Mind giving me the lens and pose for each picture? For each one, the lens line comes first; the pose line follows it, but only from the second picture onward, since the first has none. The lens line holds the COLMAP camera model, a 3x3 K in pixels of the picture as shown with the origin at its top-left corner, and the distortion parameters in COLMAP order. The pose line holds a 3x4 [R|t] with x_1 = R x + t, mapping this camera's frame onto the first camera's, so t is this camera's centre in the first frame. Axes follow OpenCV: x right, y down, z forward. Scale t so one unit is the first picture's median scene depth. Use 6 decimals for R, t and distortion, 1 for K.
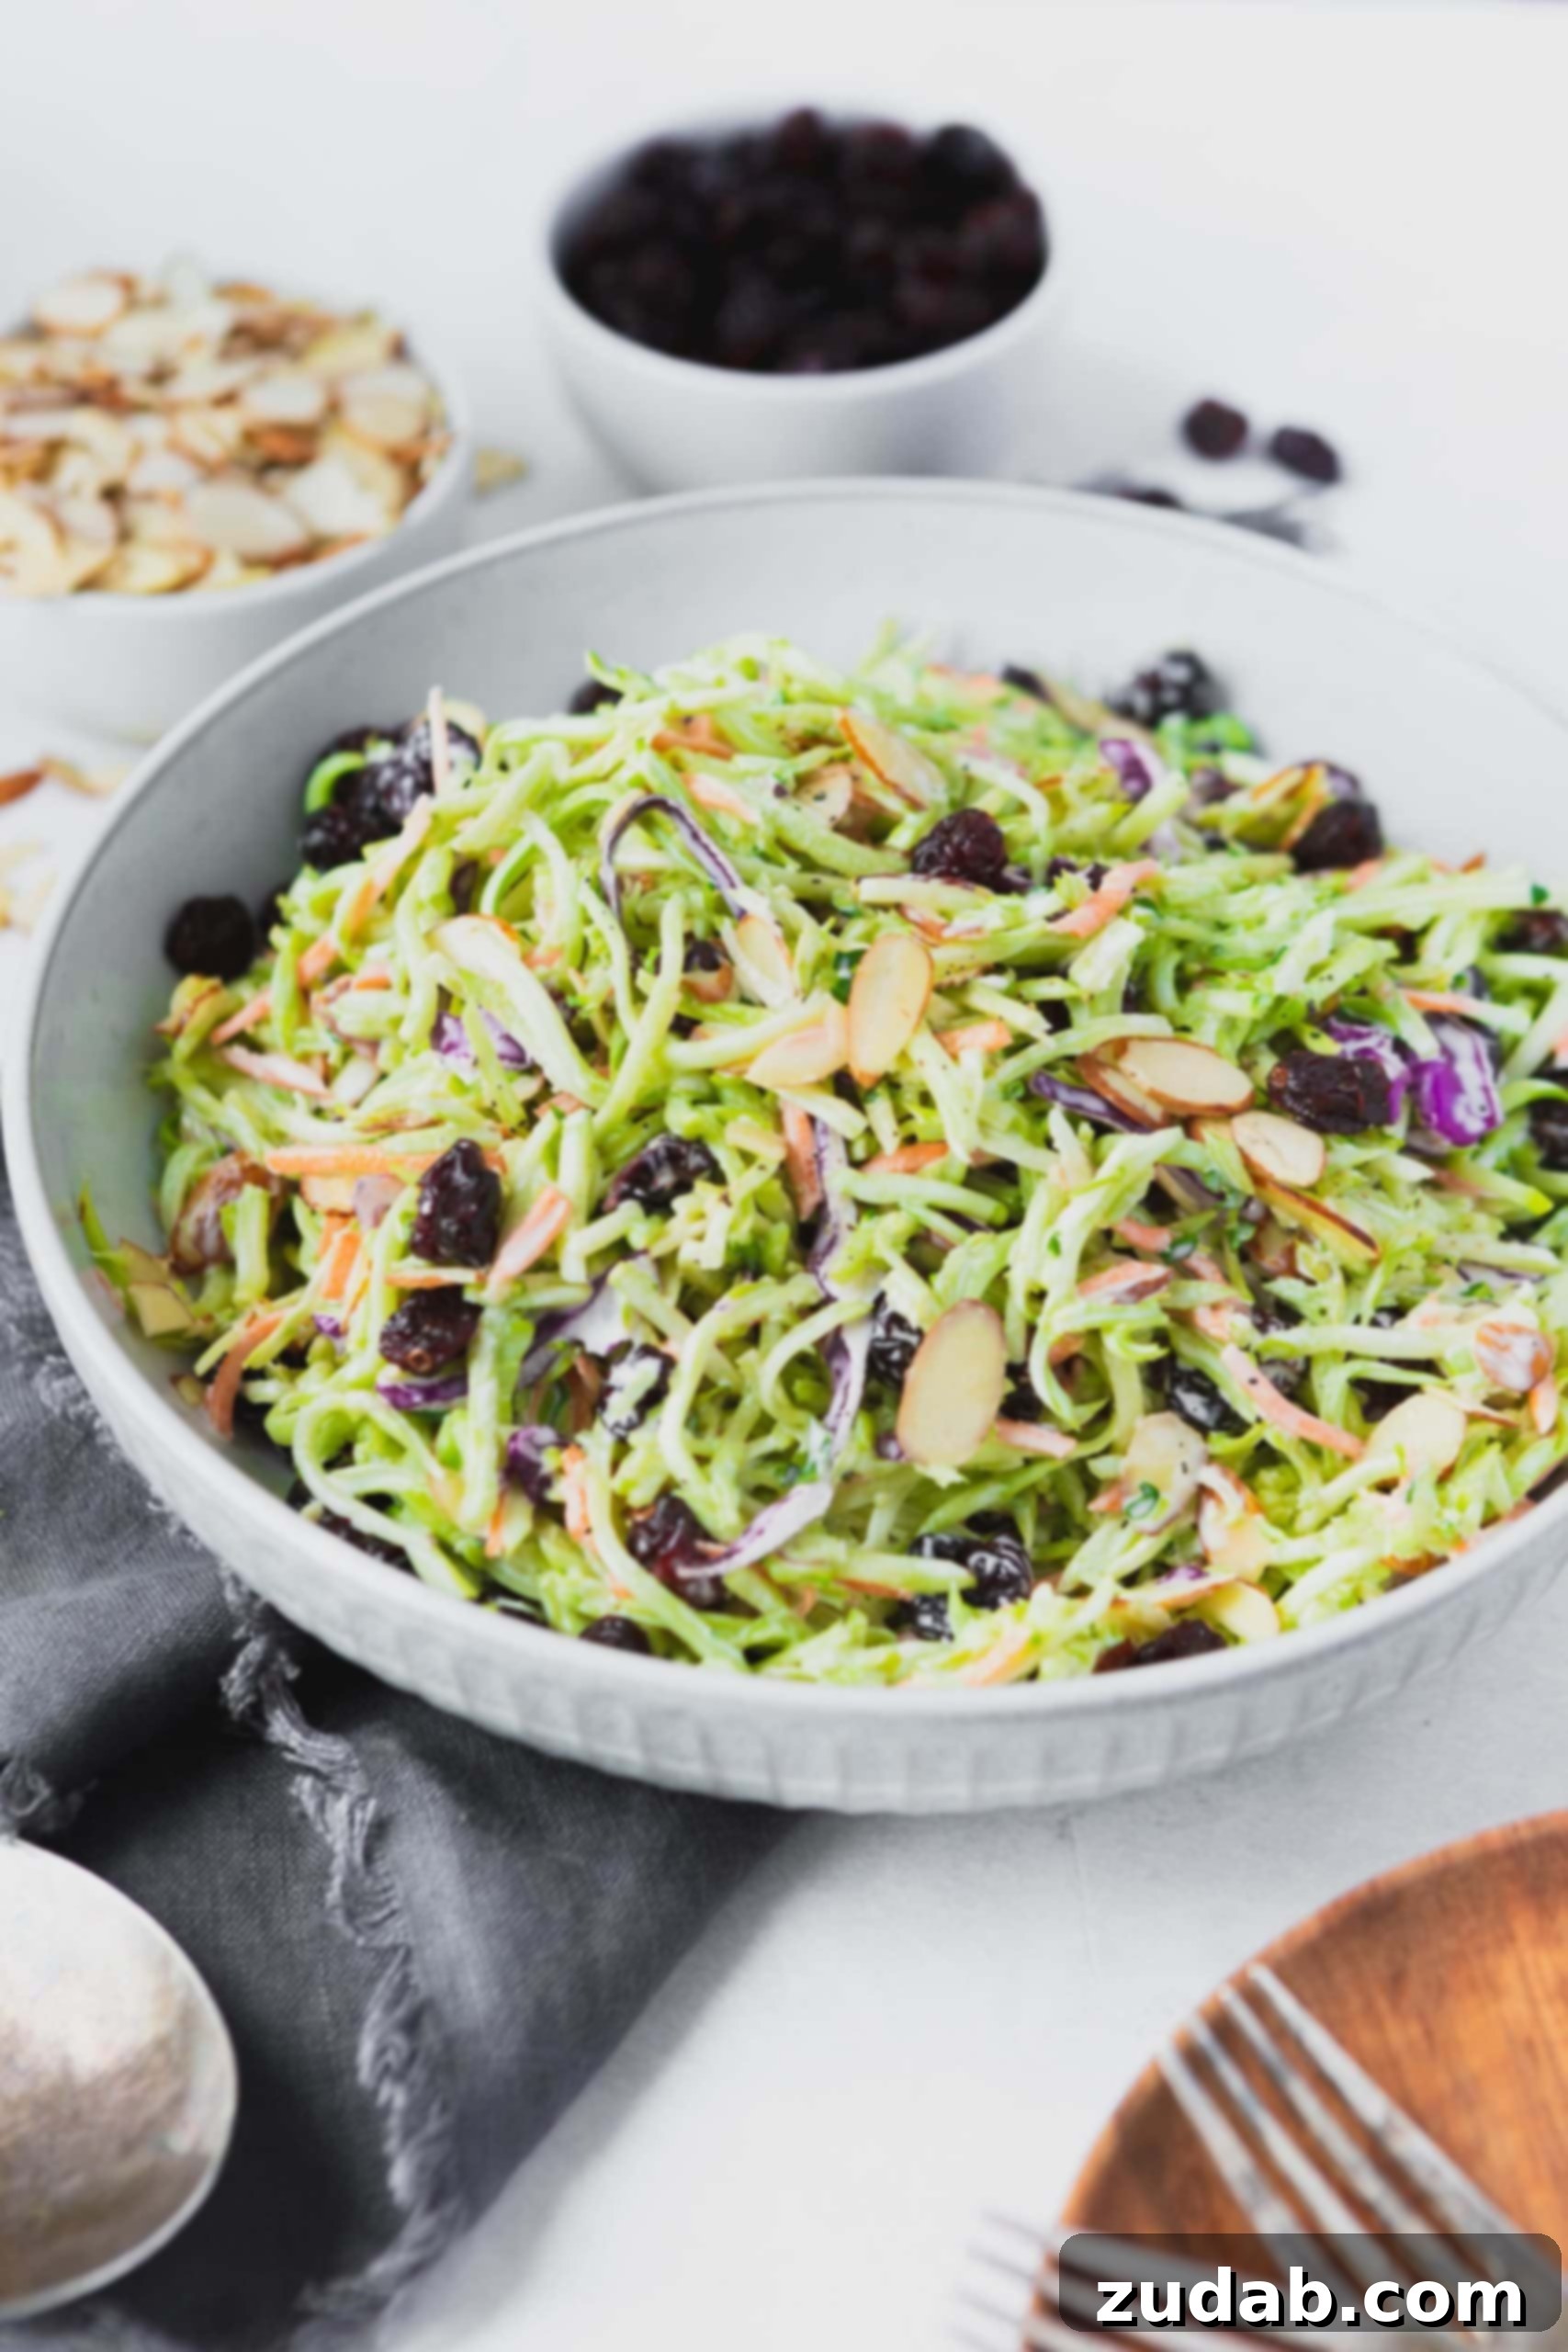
lens RADIAL K [[4451.5, 0, 784.0], [0, 4451.5, 1176.0], [0, 0, 1]] dist [-0.022571, -0.032546]
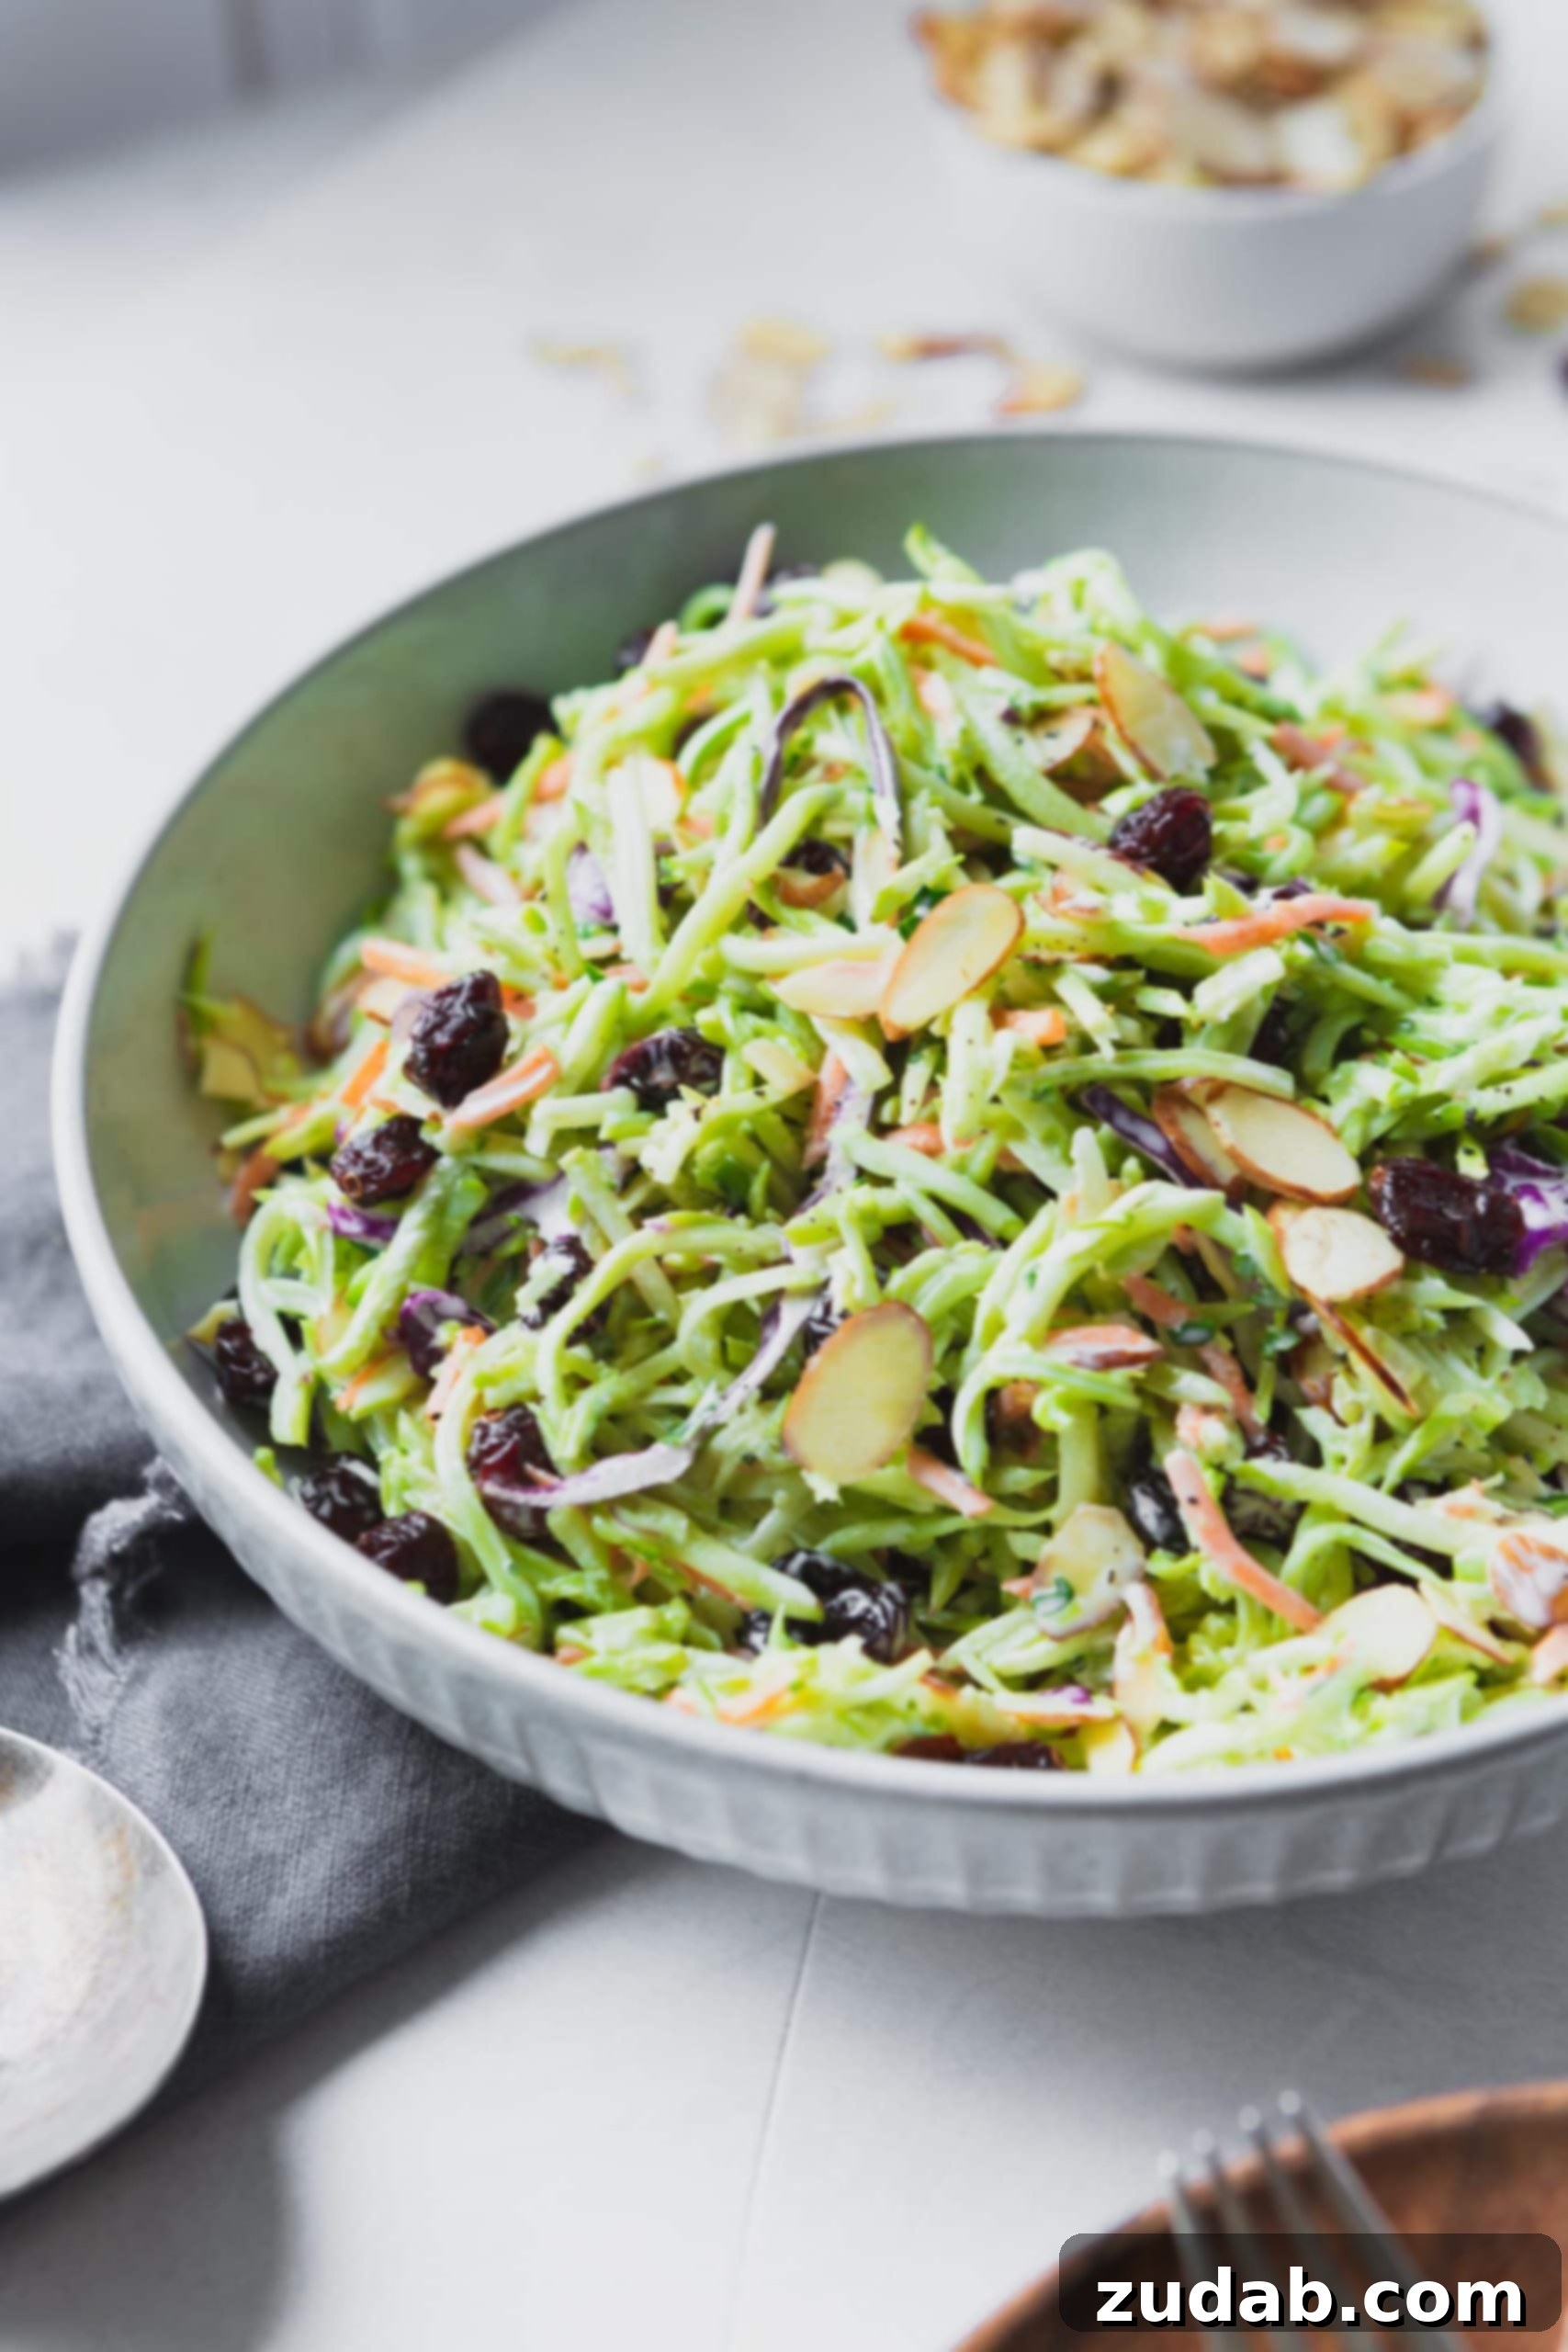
lens RADIAL K [[4451.5, 0, 784.0], [0, 4451.5, 1176.0], [0, 0, 1]] dist [-0.022571, -0.032546]
pose [[0.889487, 0.294647, -0.349280, 0.309052], [-0.299490, 0.953200, 0.041414, -0.024073], [0.345136, 0.067768, 0.936103, 0.175905]]
